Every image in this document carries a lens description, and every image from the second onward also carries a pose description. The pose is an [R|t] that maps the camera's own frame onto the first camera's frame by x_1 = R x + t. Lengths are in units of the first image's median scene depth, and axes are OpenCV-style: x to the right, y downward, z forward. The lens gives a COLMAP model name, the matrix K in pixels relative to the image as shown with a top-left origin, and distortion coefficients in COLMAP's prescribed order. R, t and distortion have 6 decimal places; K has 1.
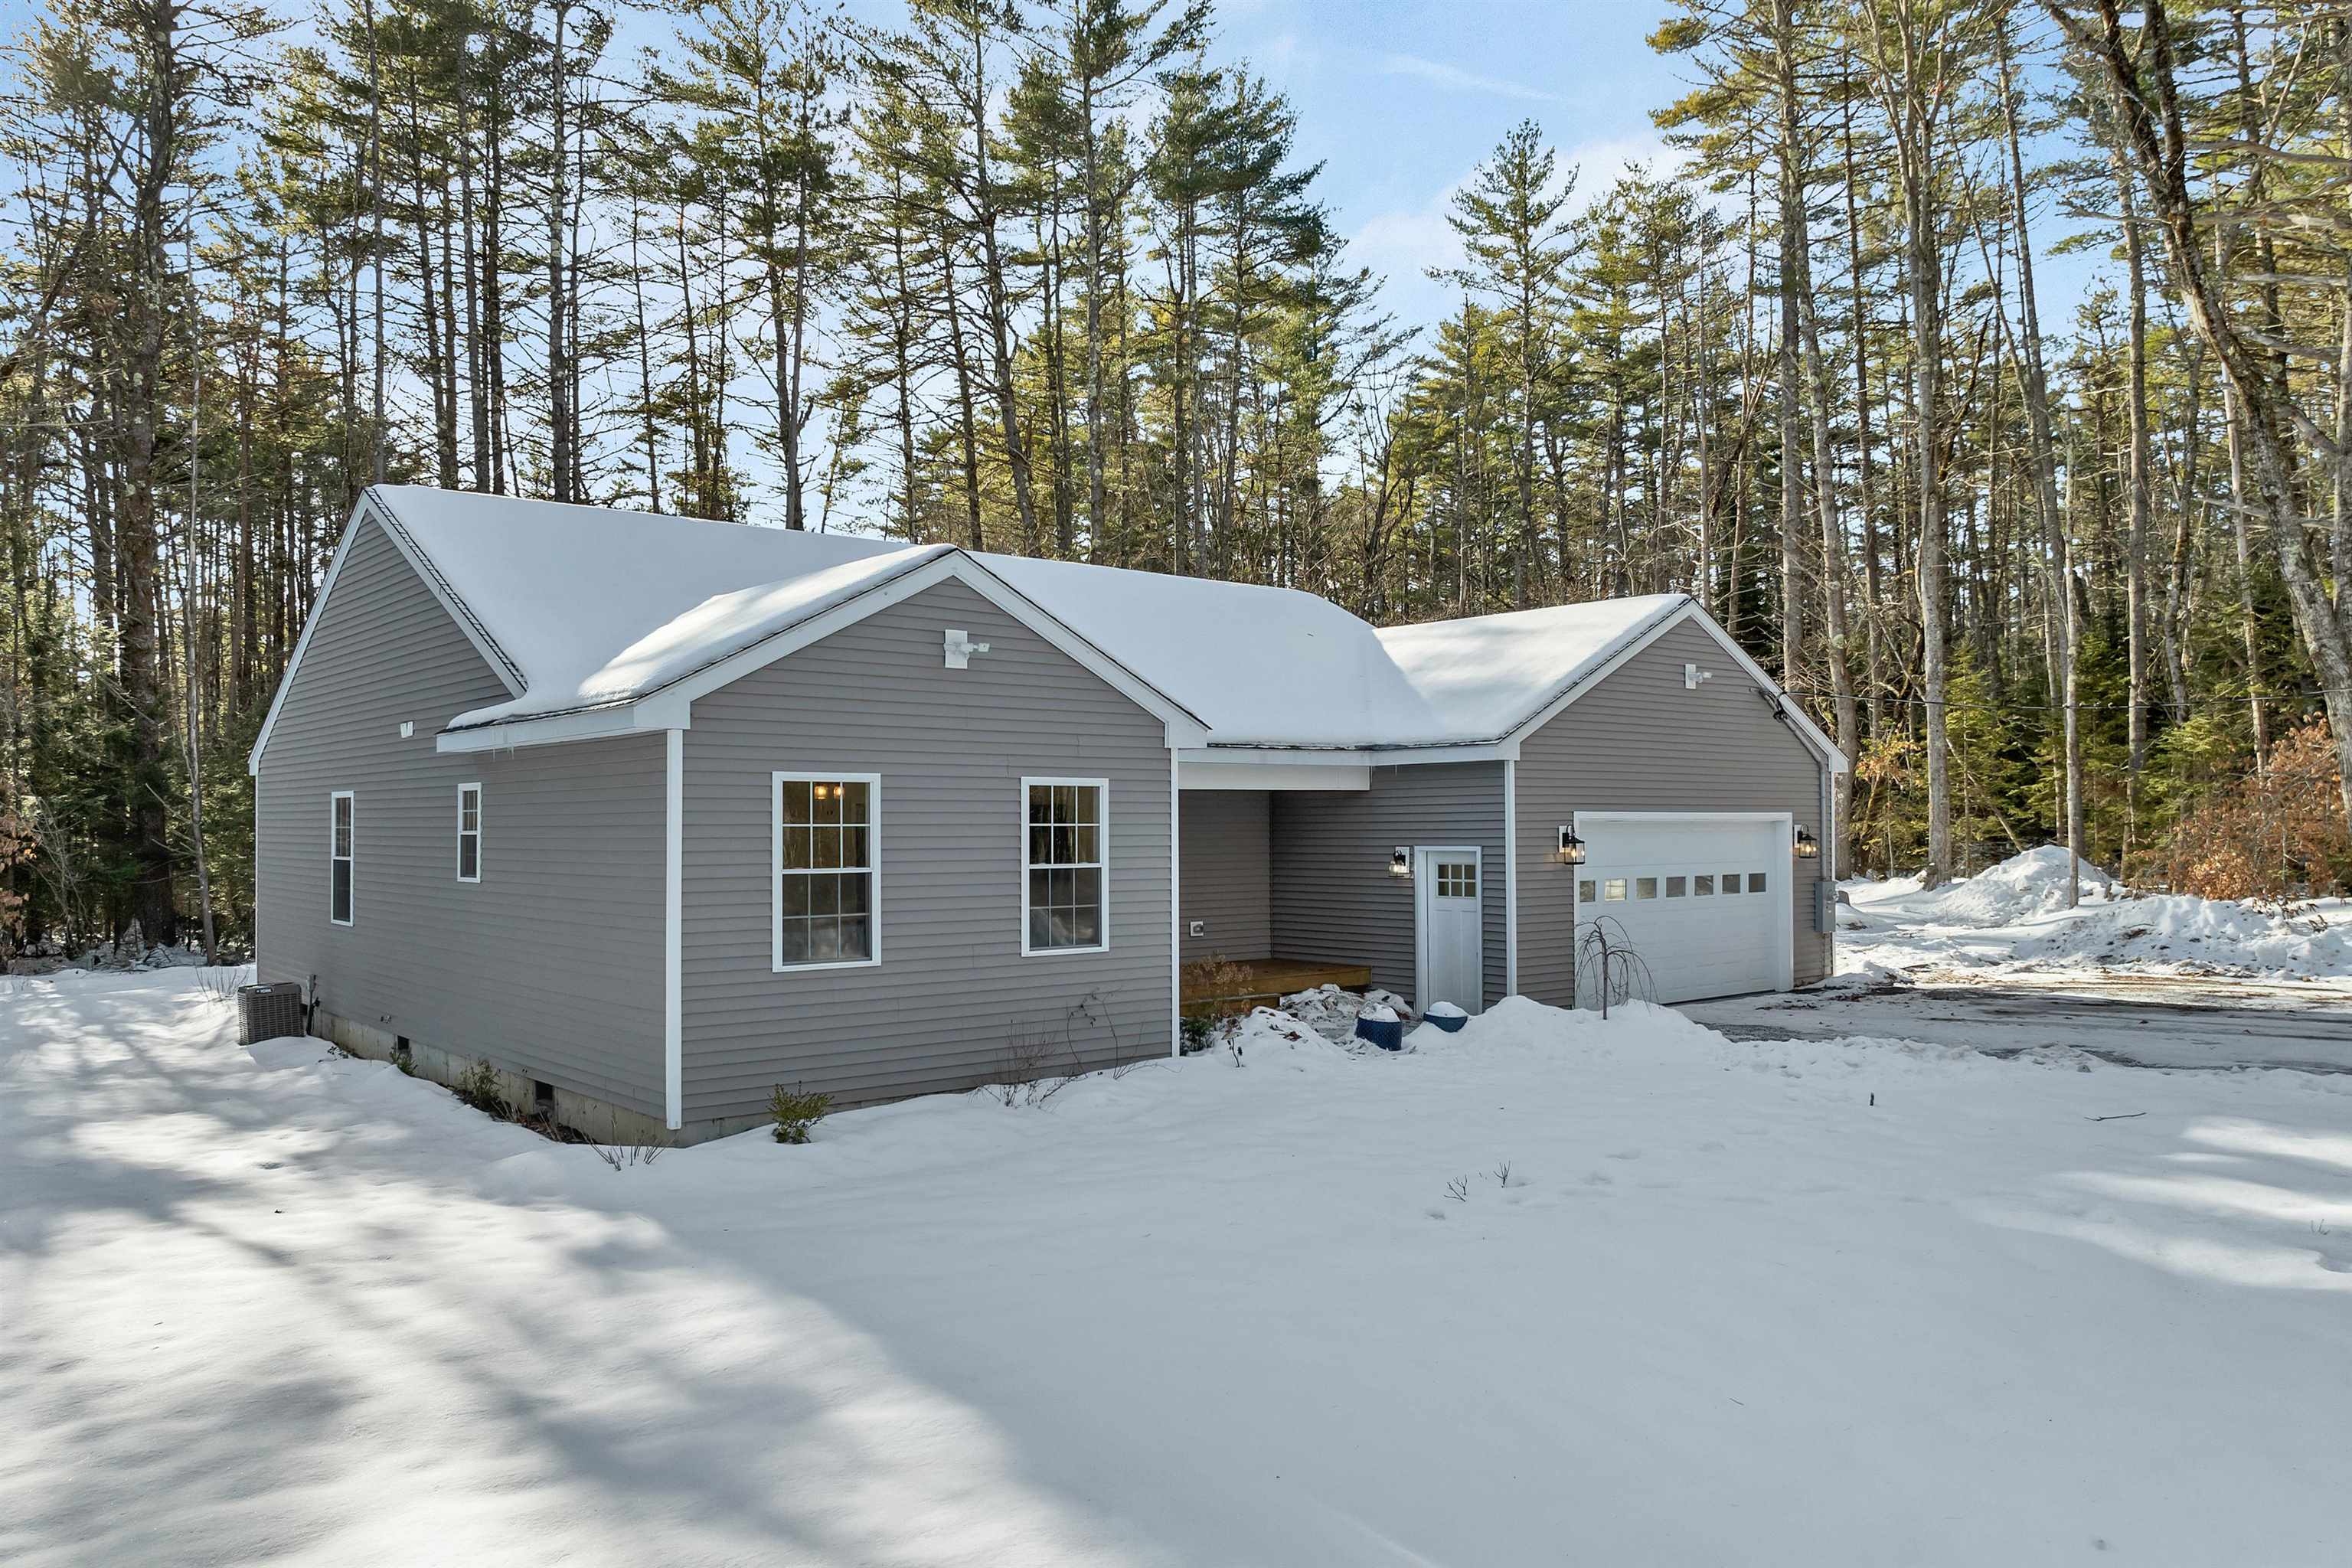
lens RADIAL K [[1678.4, 0, 1170.5], [0, 1678.4, 809.6], [0, 0, 1]] dist [-0.008762, -0.004617]
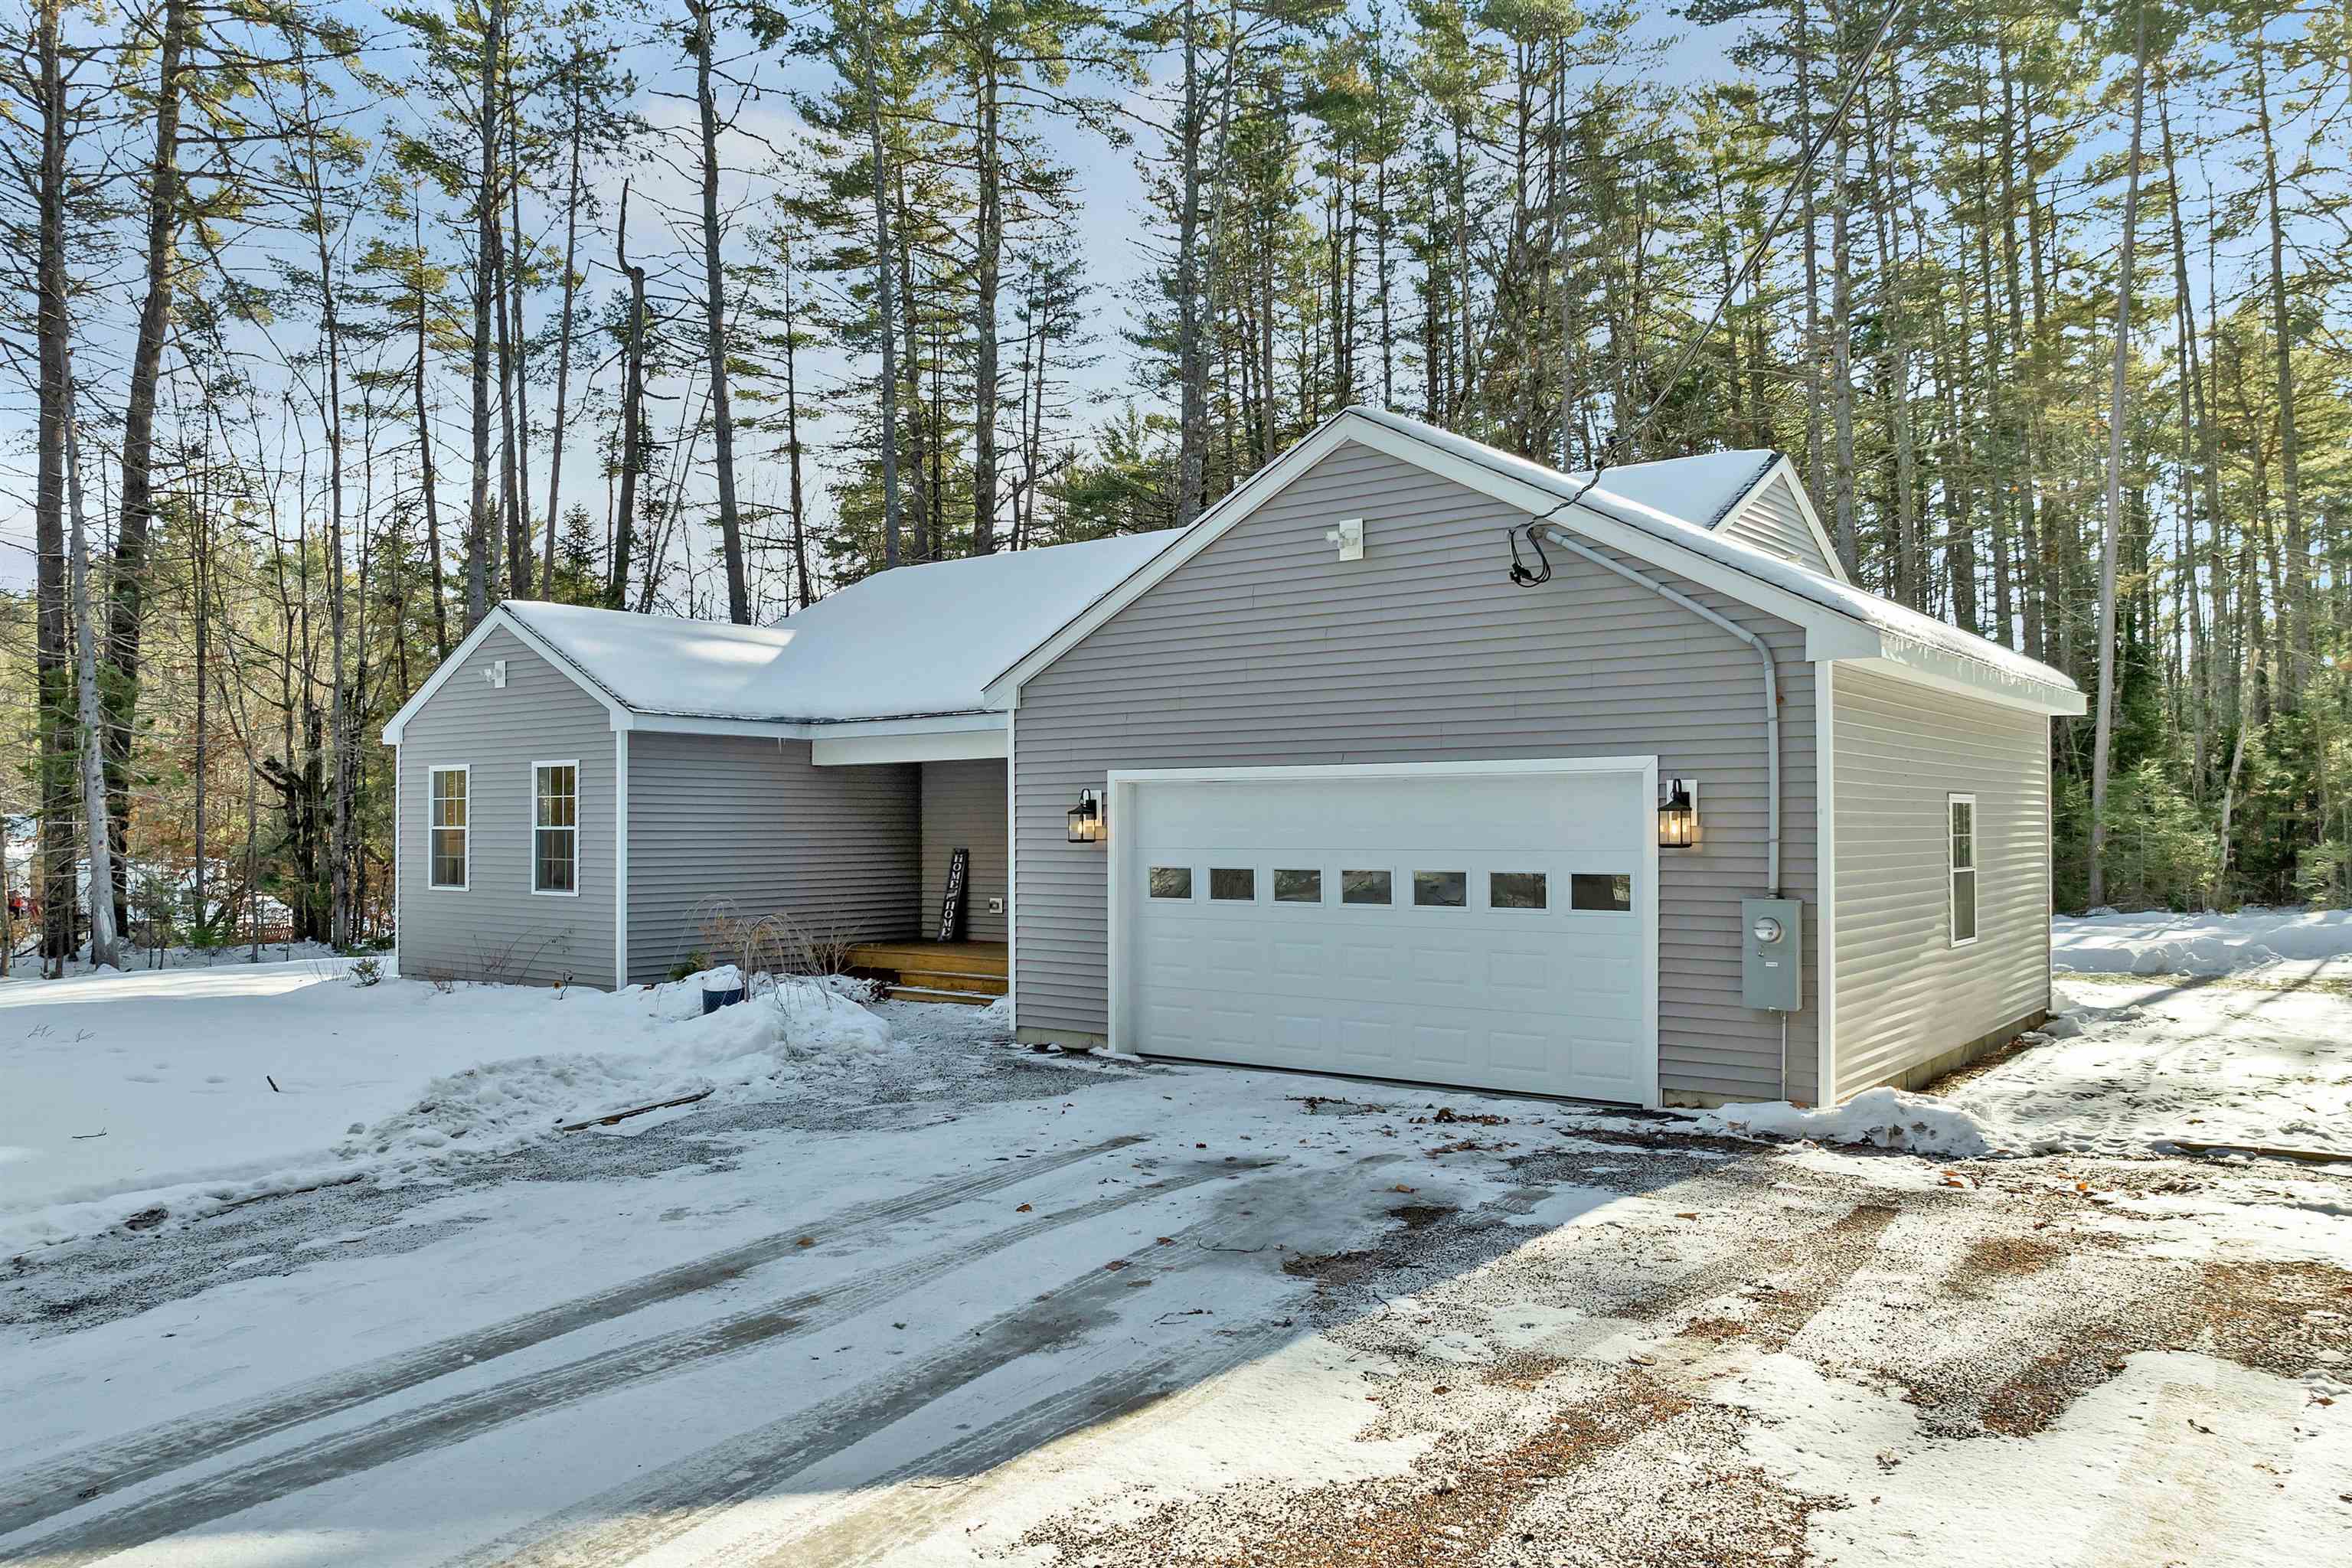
lens RADIAL K [[1678.4, 0, 1170.5], [0, 1678.4, 809.6], [0, 0, 1]] dist [-0.008762, -0.004617]
pose [[0.194153, 0.002399, -0.980968, 1.293696], [0.016765, 0.999843, 0.005763, 0.019460], [0.980828, -0.017565, 0.194083, 1.188565]]
